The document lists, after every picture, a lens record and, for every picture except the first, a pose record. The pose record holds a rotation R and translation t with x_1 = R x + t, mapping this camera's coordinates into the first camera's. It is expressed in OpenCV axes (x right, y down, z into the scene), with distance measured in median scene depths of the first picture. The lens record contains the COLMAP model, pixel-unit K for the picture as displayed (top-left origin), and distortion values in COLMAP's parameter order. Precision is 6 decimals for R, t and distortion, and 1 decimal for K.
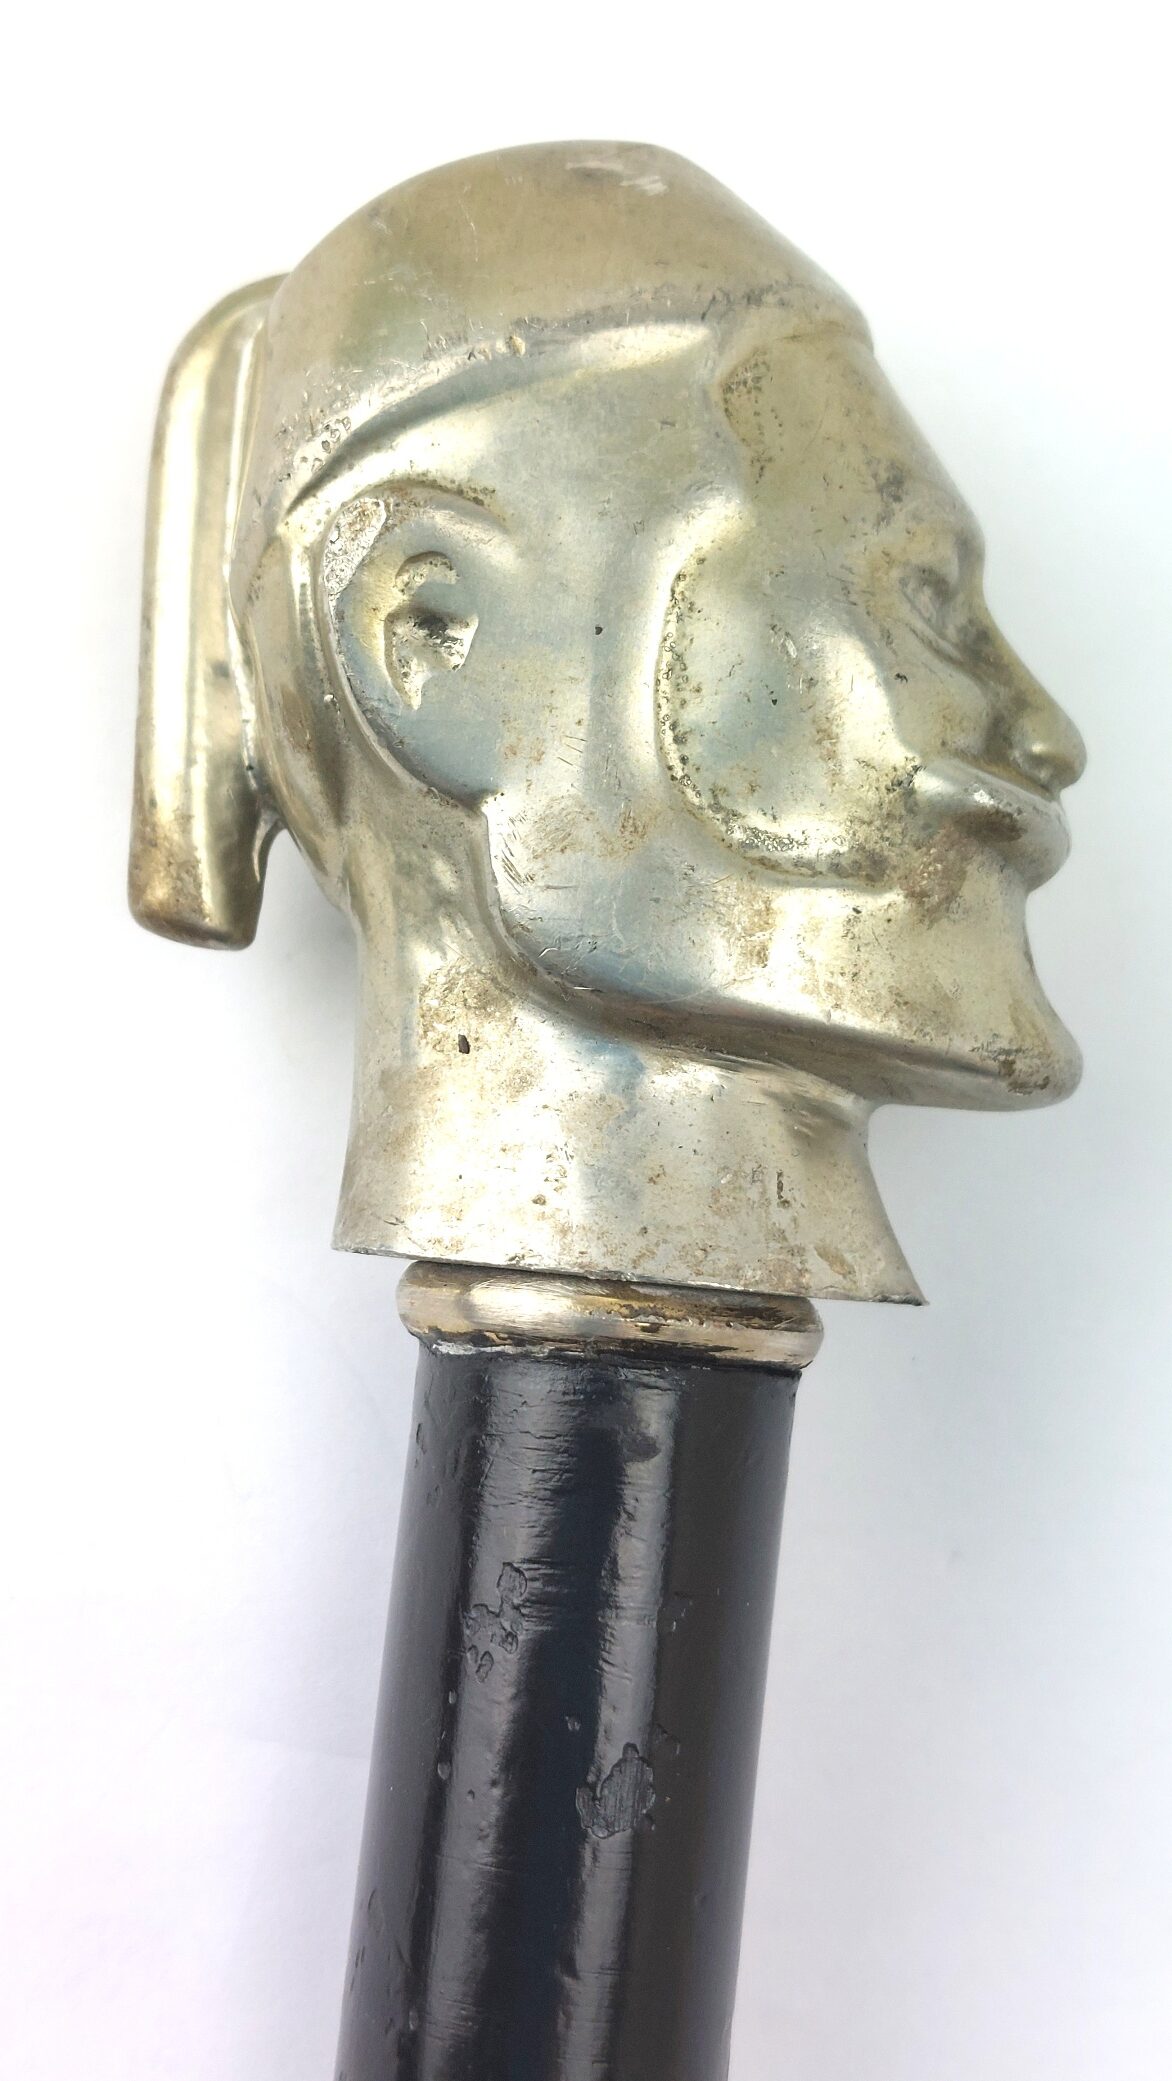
lens RADIAL K [[1475.9, 0, 593.3], [0, 1475.9, 1044.8], [0, 0, 1]] dist [0.071517, 0.000943]
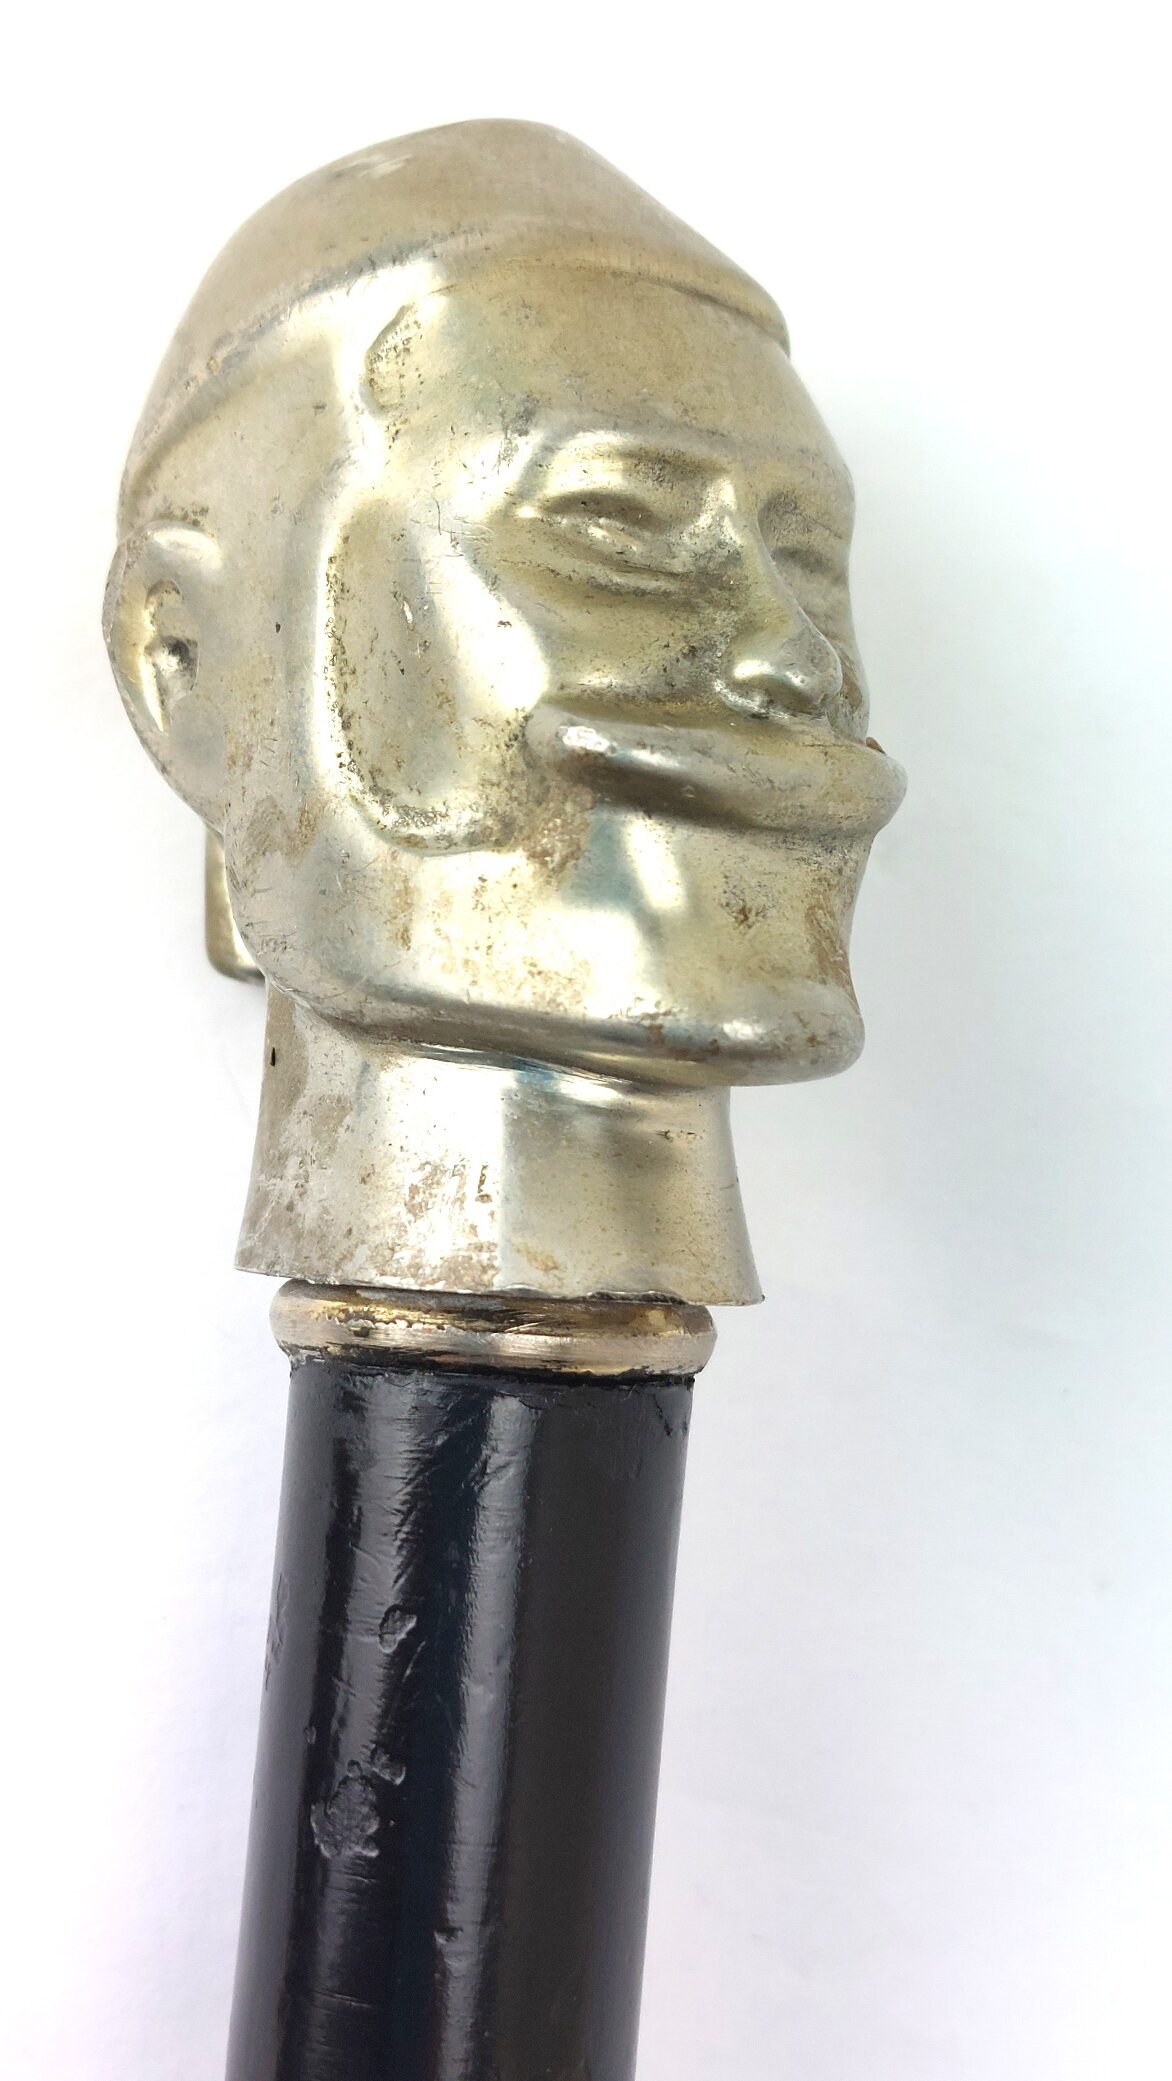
lens RADIAL K [[1475.9, 0, 589.0], [0, 1475.9, 1055.8], [0, 0, 1]] dist [0.071517, 0.000943]
pose [[0.940244, -0.078318, -0.331371, 0.528723], [0.073856, 0.996928, -0.026055, 0.048602], [0.332394, 0.000024, 0.943141, 0.138618]]
